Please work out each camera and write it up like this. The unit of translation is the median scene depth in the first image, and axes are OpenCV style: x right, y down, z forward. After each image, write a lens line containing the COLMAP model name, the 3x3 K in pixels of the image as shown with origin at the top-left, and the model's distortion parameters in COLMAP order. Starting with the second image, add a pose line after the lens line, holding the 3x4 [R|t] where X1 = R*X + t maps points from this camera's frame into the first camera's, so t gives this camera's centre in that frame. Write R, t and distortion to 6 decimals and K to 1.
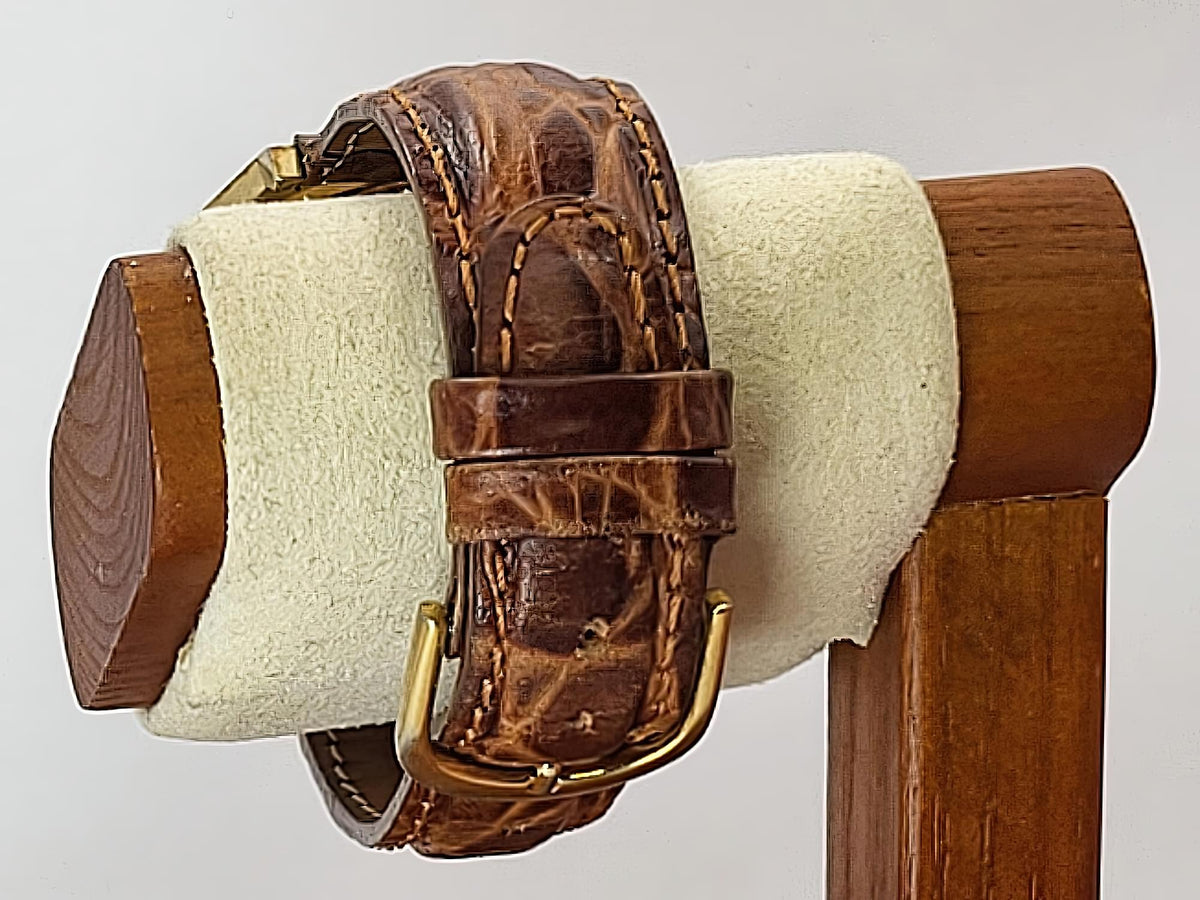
lens RADIAL K [[5347.6, 0, 600.0], [0, 5347.6, 450.0], [0, 0, 1]] dist [0.083562, 3.007436]
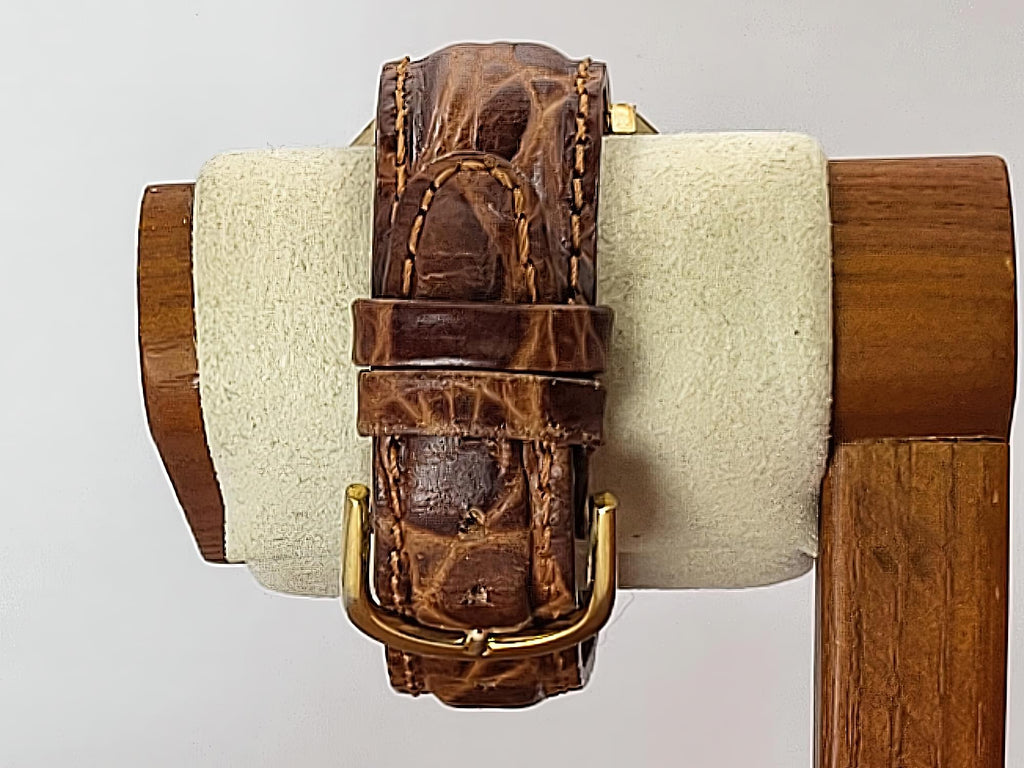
lens RADIAL K [[4563.3, 0, 512.0], [0, 4563.3, 384.0], [0, 0, 1]] dist [0.083562, 3.007436]
pose [[0.960468, 0.066404, -0.270356, 0.278146], [-0.067929, 0.997683, 0.003723, -0.000302], [0.269977, 0.014789, 0.962753, 0.023398]]
